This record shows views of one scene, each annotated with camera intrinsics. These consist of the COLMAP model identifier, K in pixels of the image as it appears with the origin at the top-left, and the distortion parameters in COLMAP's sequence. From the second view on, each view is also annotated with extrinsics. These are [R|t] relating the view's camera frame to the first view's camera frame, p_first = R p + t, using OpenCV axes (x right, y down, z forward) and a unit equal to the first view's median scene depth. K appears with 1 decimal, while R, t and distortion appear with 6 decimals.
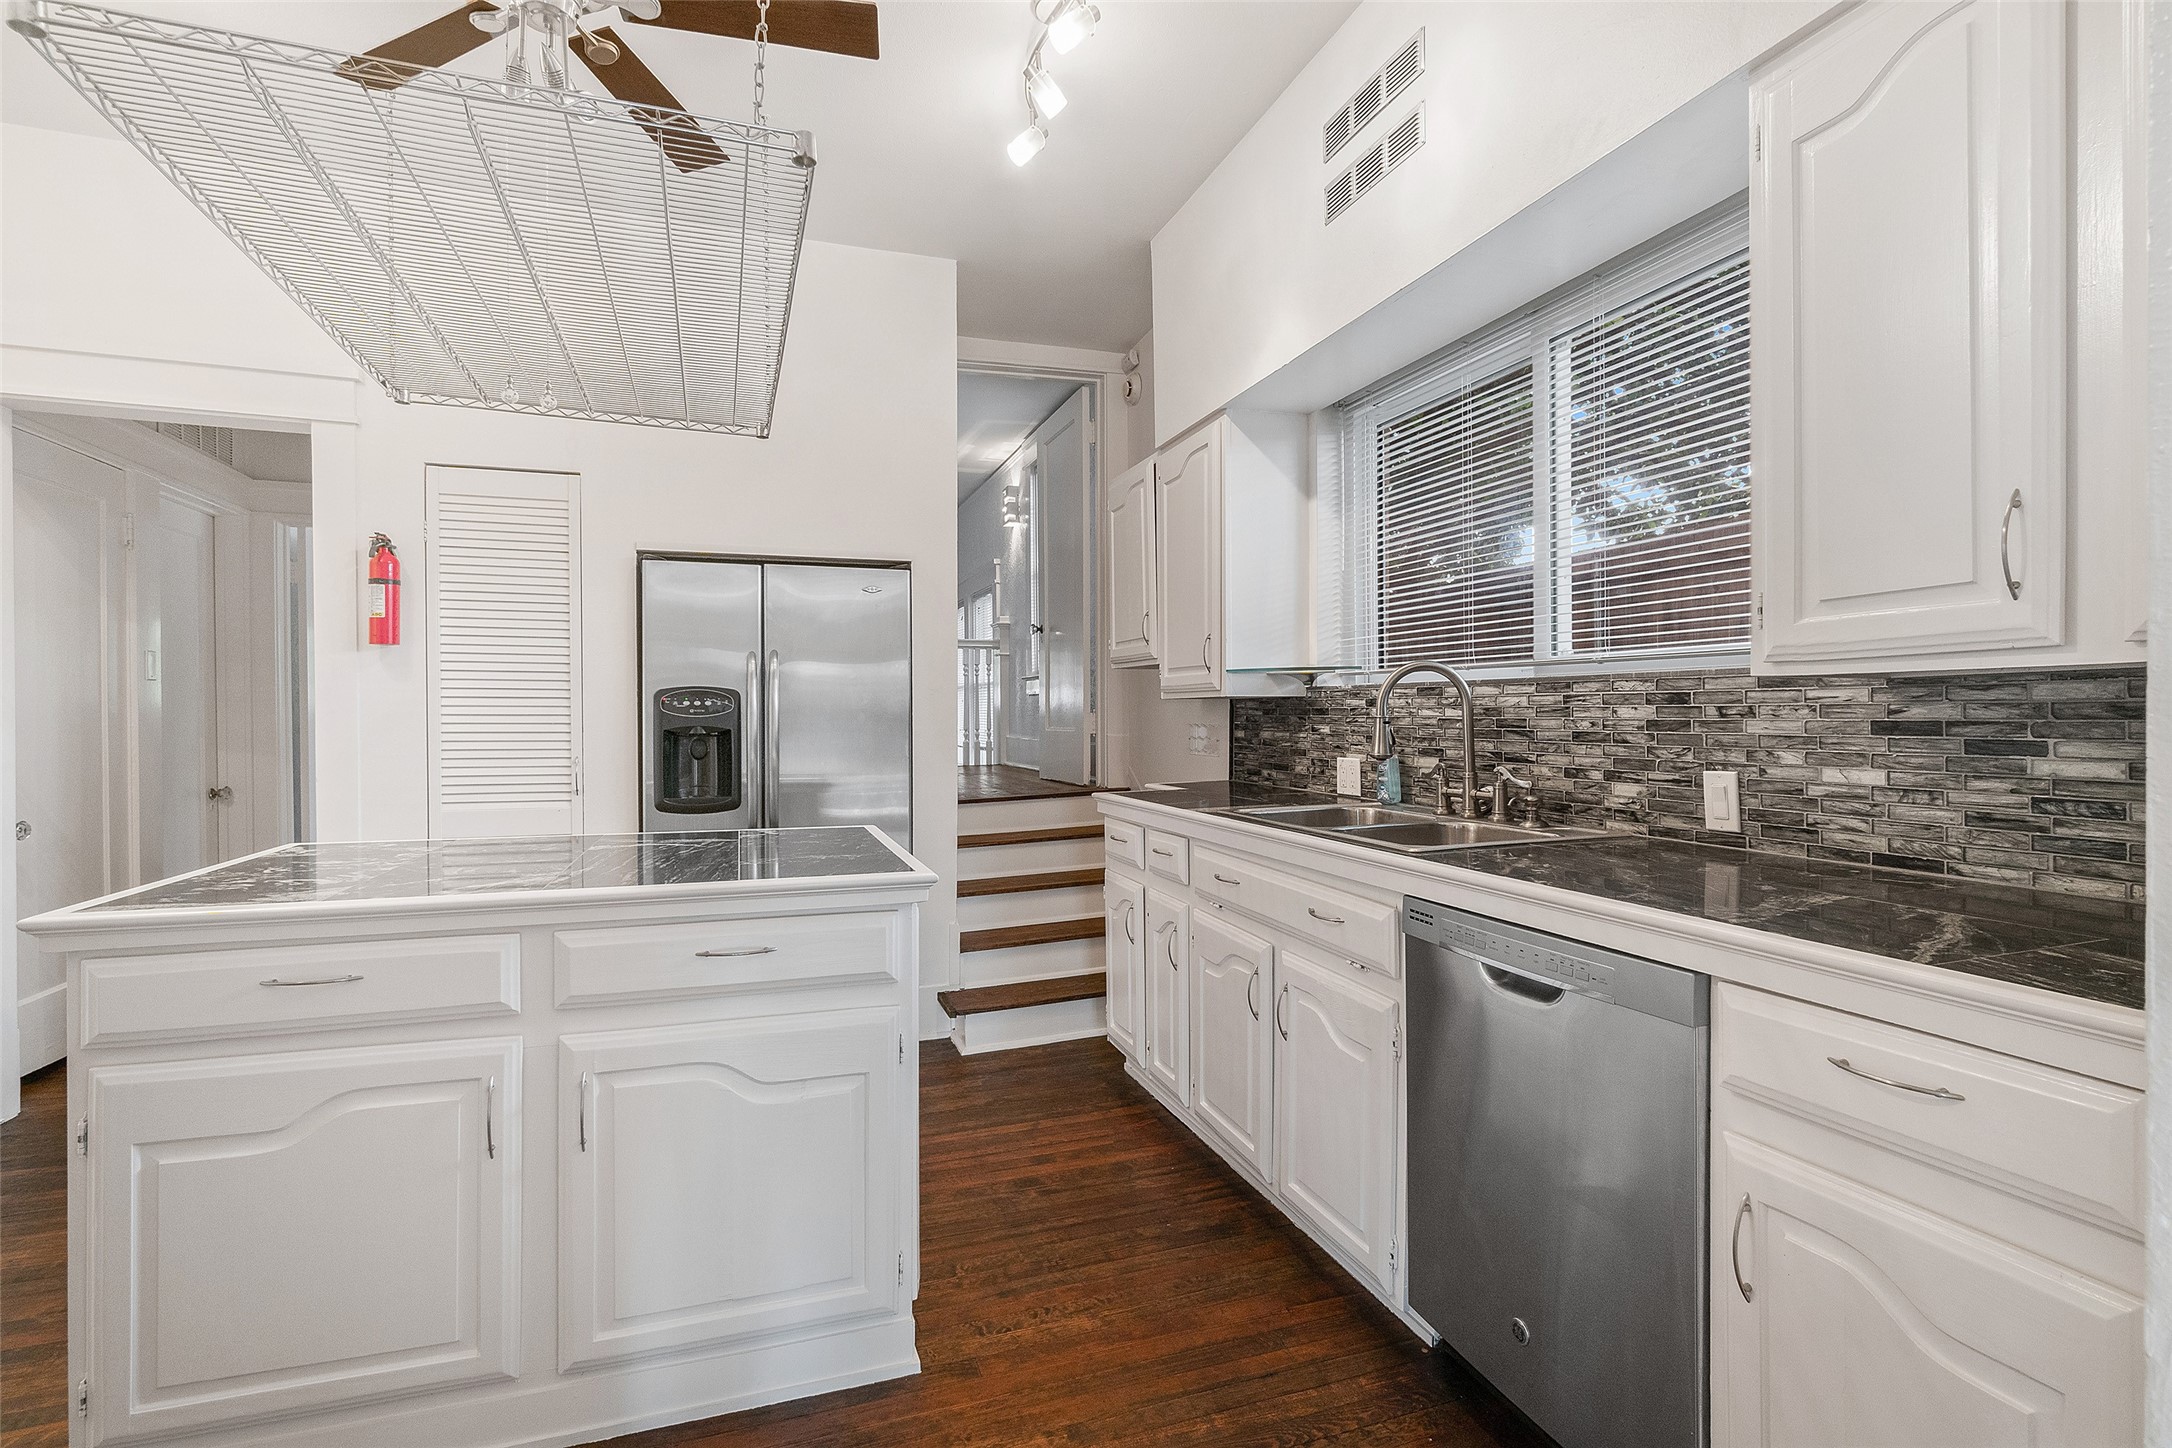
lens RADIAL K [[1000.7, 0, 1086.0], [0, 1000.7, 724.0], [0, 0, 1]] dist [-0.002965, -0.000511]
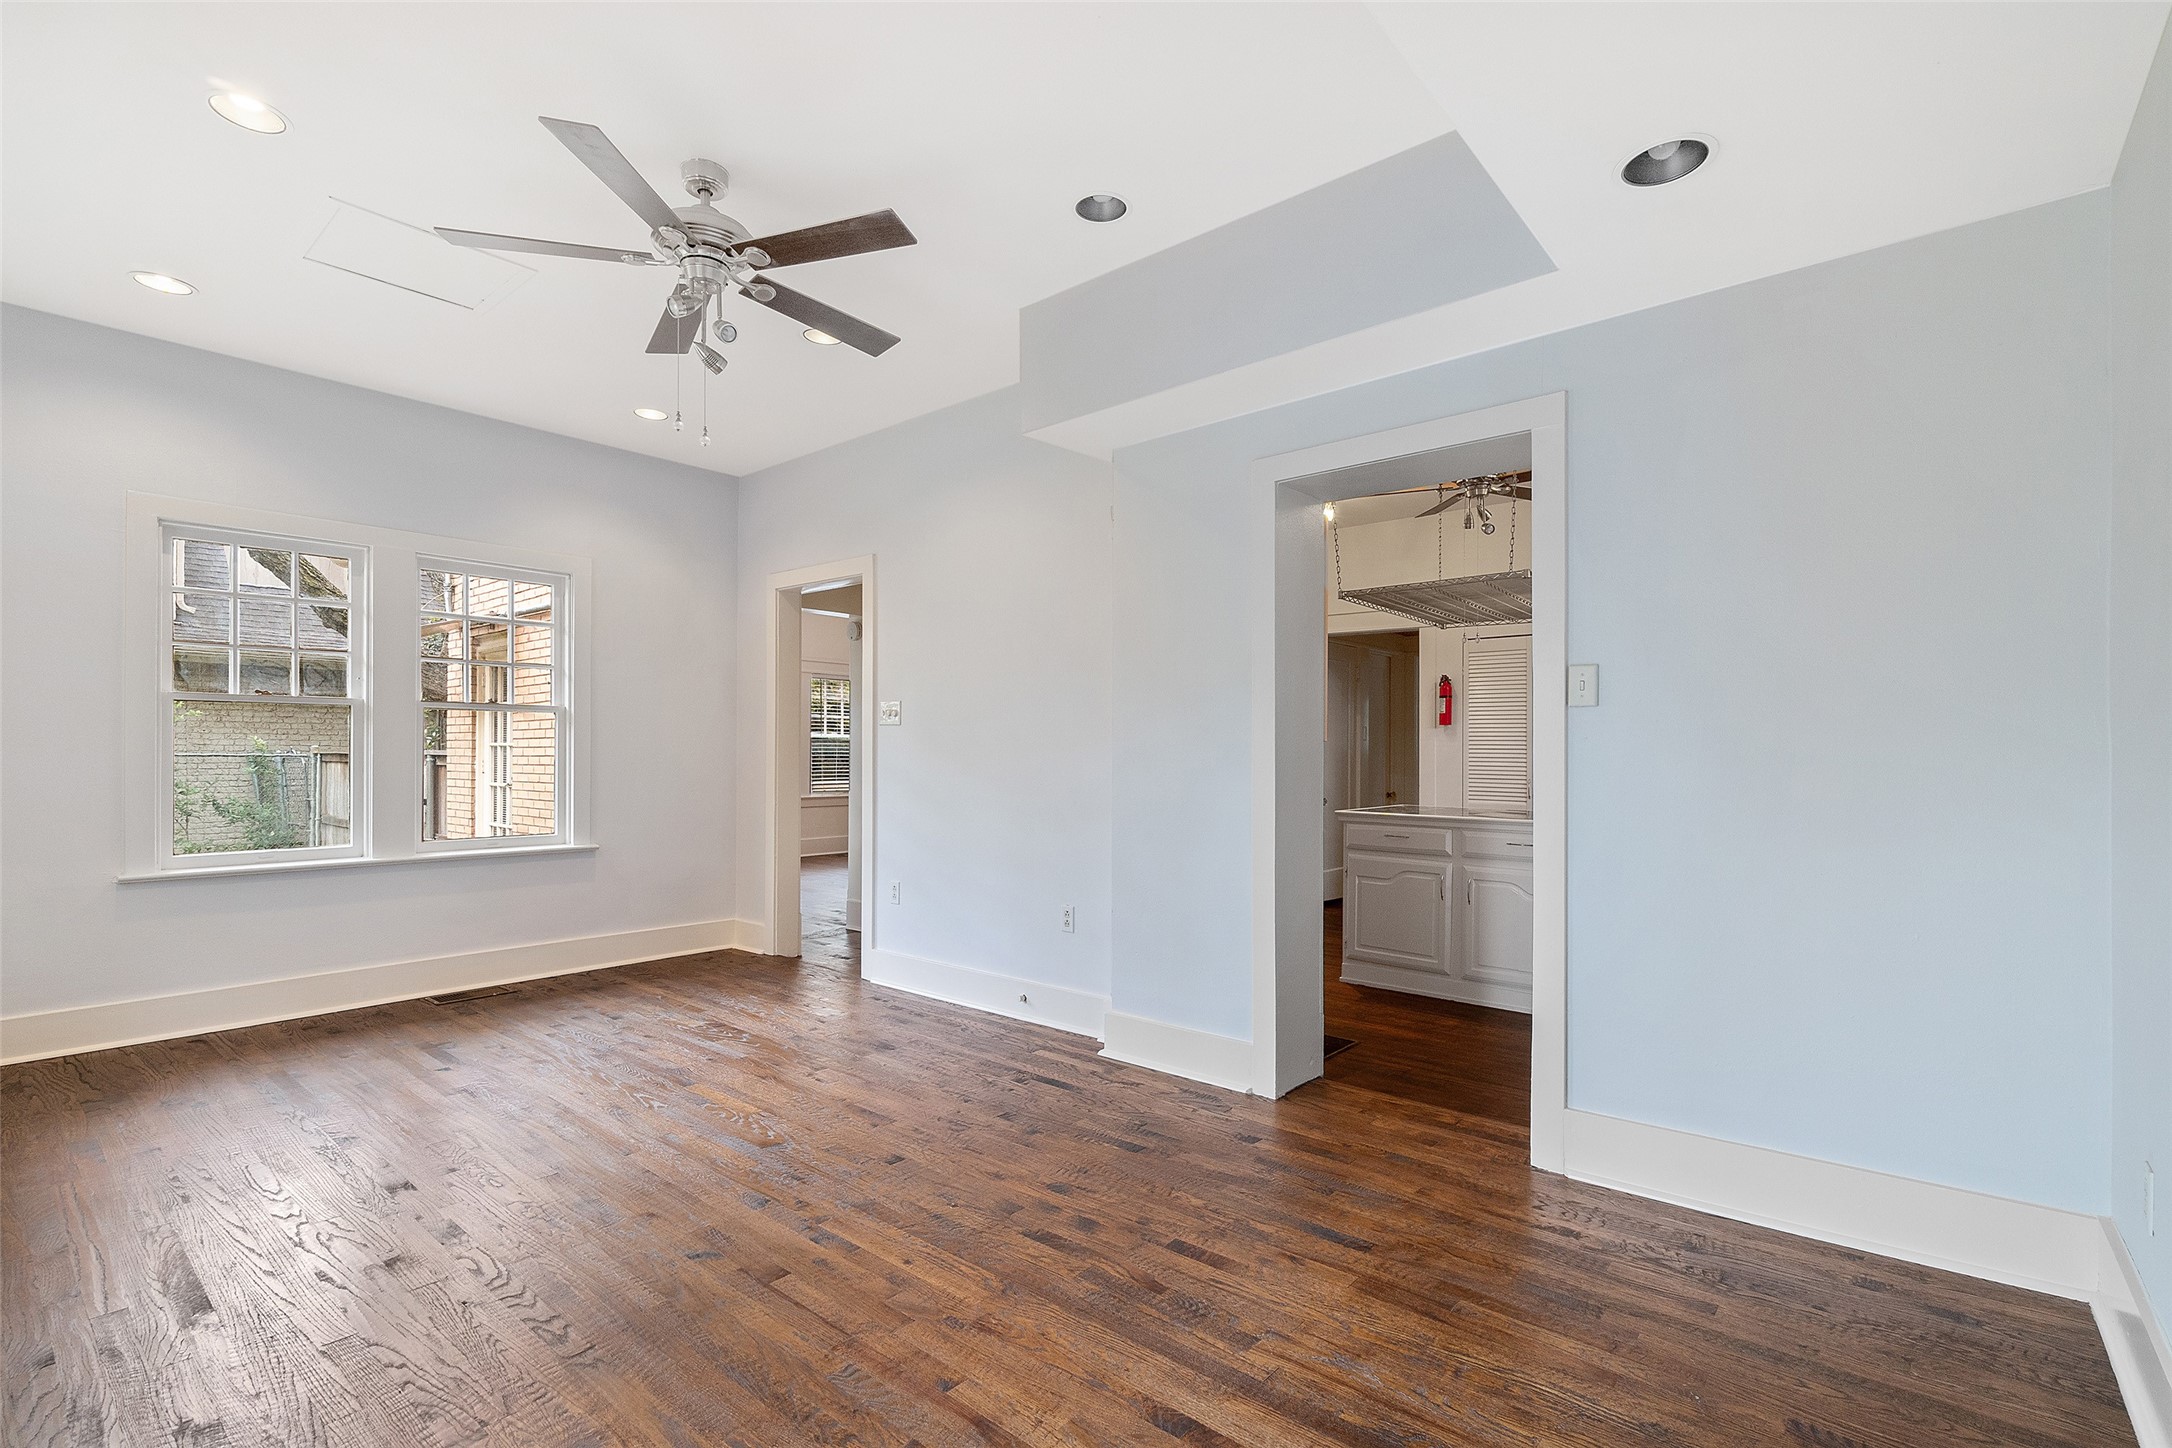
lens RADIAL K [[973.2, 0, 1091.3], [0, 973.2, 746.7], [0, 0, 1]] dist [-0.000022, -0.000030]
pose [[0.513347, -0.000050, -0.858181, 0.706218], [-0.014342, 0.999860, -0.008637, -0.003070], [0.858061, 0.016742, 0.513274, -0.736224]]
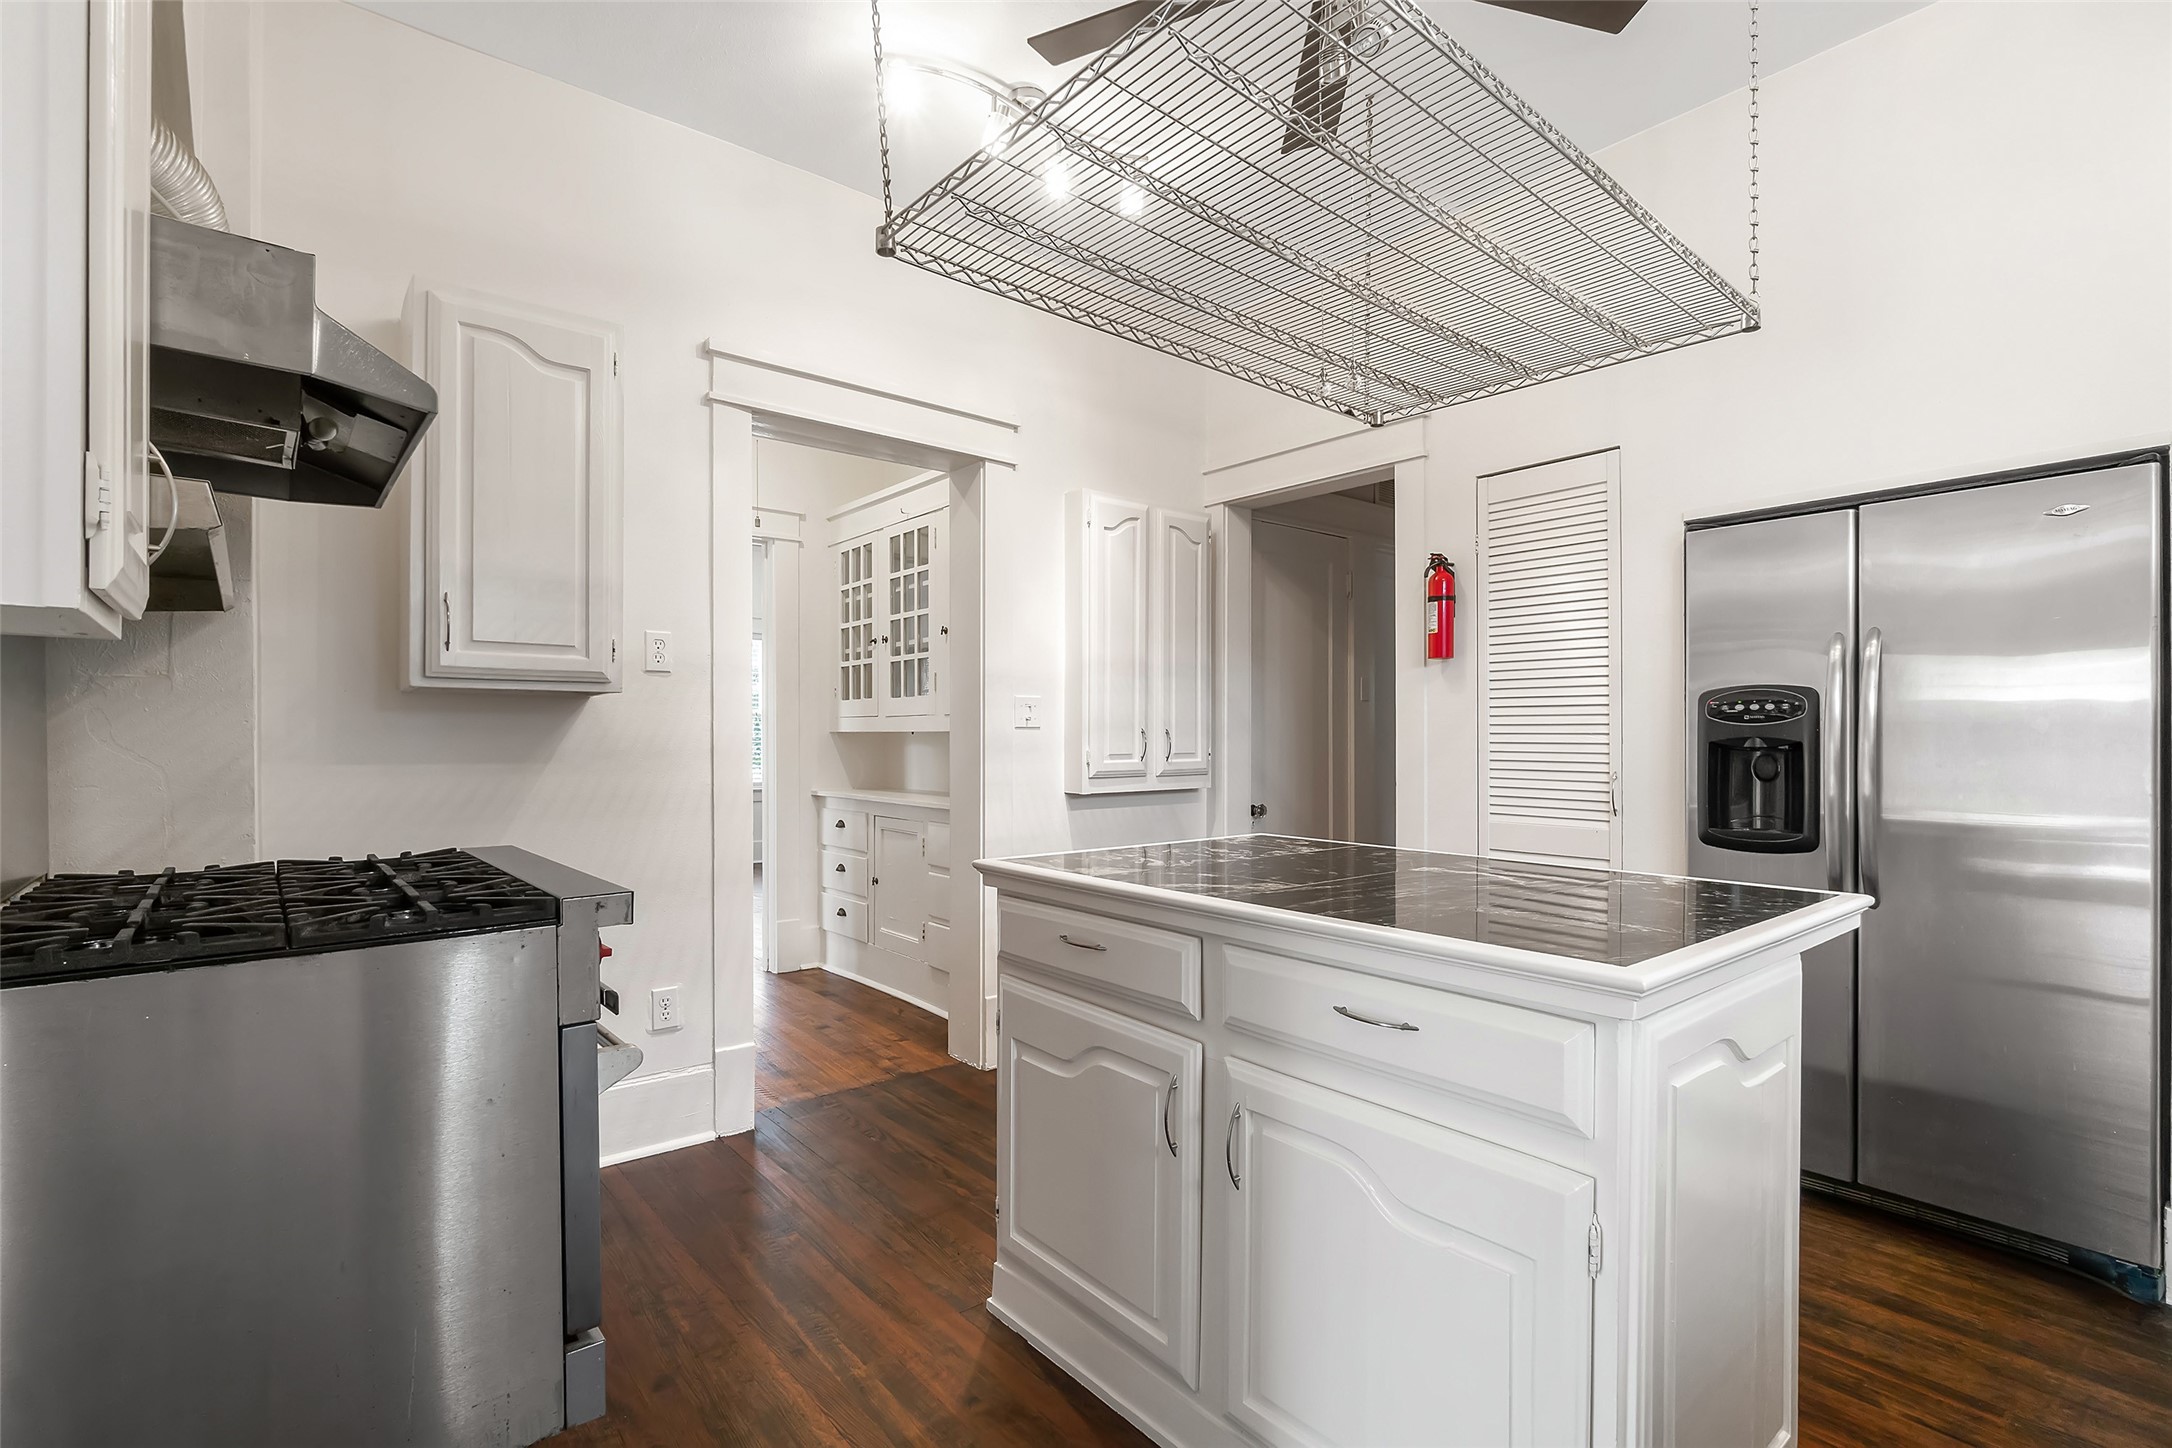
lens RADIAL K [[1003.6, 0, 1084.2], [0, 1003.6, 741.9], [0, 0, 1]] dist [-0.018625, -0.000190]
pose [[0.347671, 0.006243, -0.937596, 0.152353], [-0.008166, 0.999960, 0.003630, 0.007469], [0.937581, 0.006394, 0.347708, 0.269895]]
